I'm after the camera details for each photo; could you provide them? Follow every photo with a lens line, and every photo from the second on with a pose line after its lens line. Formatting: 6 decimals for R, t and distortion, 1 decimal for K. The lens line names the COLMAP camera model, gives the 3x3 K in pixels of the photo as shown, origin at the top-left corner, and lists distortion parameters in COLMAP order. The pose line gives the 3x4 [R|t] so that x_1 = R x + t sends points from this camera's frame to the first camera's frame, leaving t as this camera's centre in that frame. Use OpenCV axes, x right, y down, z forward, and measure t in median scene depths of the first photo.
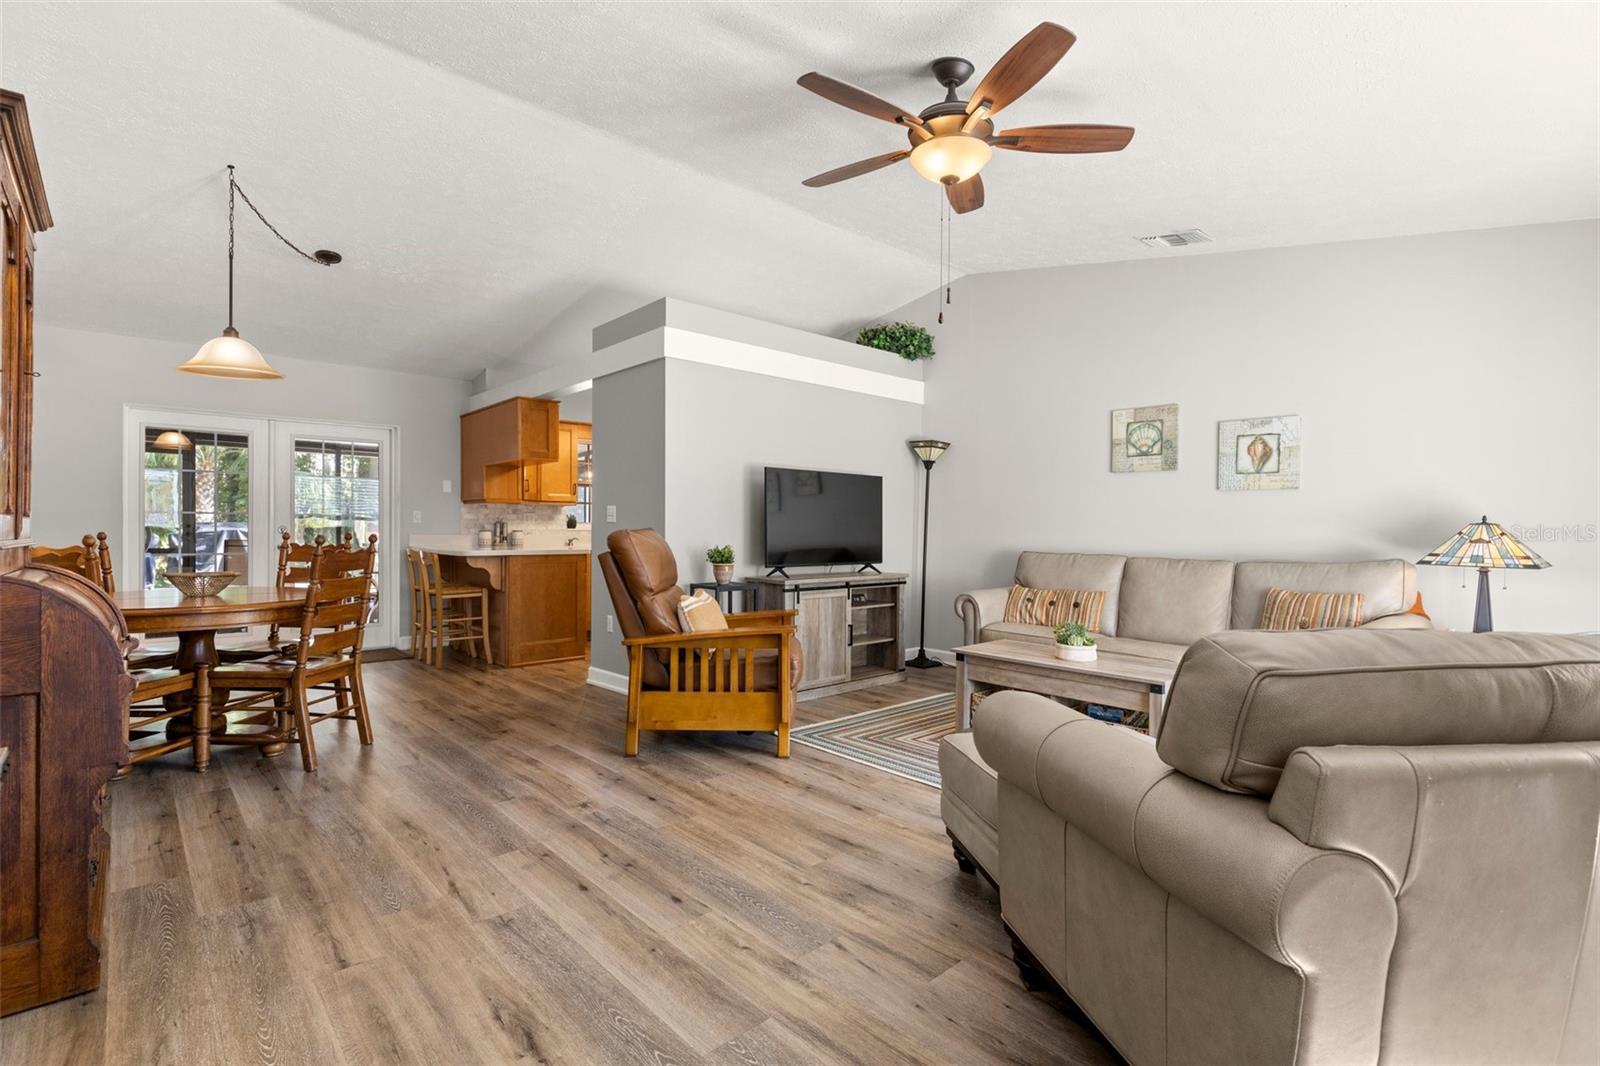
lens RADIAL K [[752.8, 0, 801.3], [0, 752.8, 531.9], [0, 0, 1]] dist [0.003318, 0.000333]
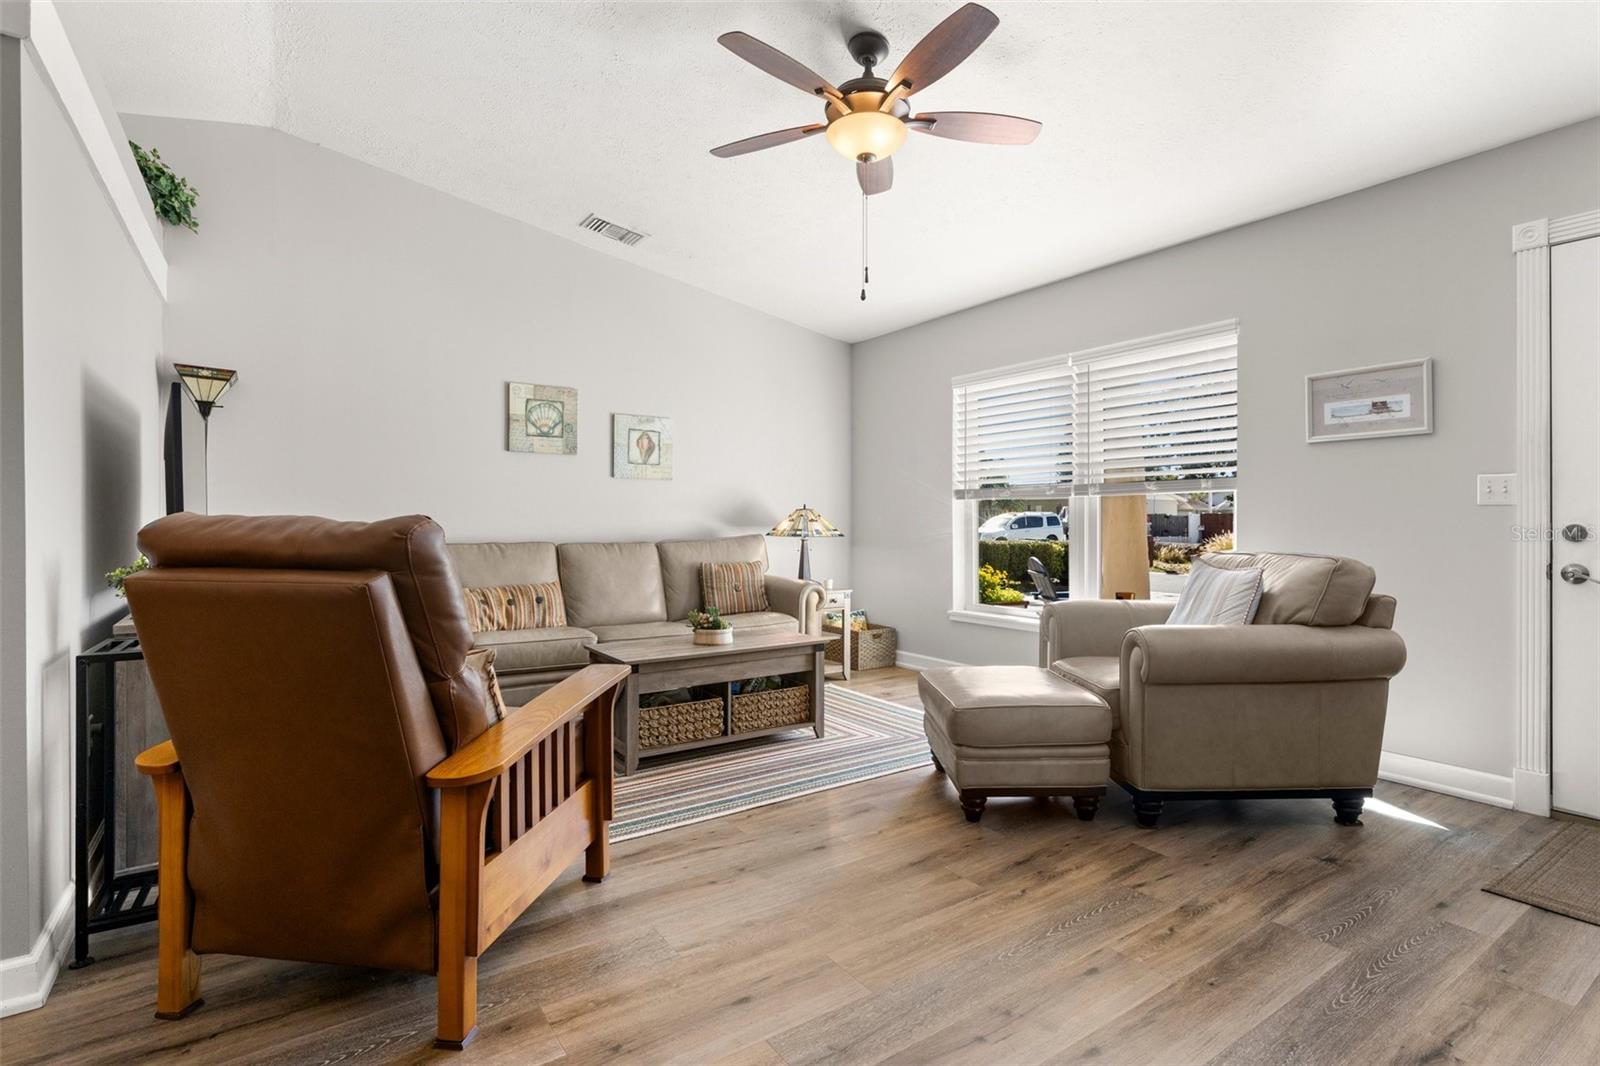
lens RADIAL K [[778.8, 0, 806.2], [0, 778.8, 511.2], [0, 0, 1]] dist [-0.001583, 0.000467]
pose [[0.128872, 0.002534, 0.991658, -0.821704], [0.007868, 0.999963, -0.003577, -0.001697], [-0.991630, 0.008263, 0.128847, 0.950650]]
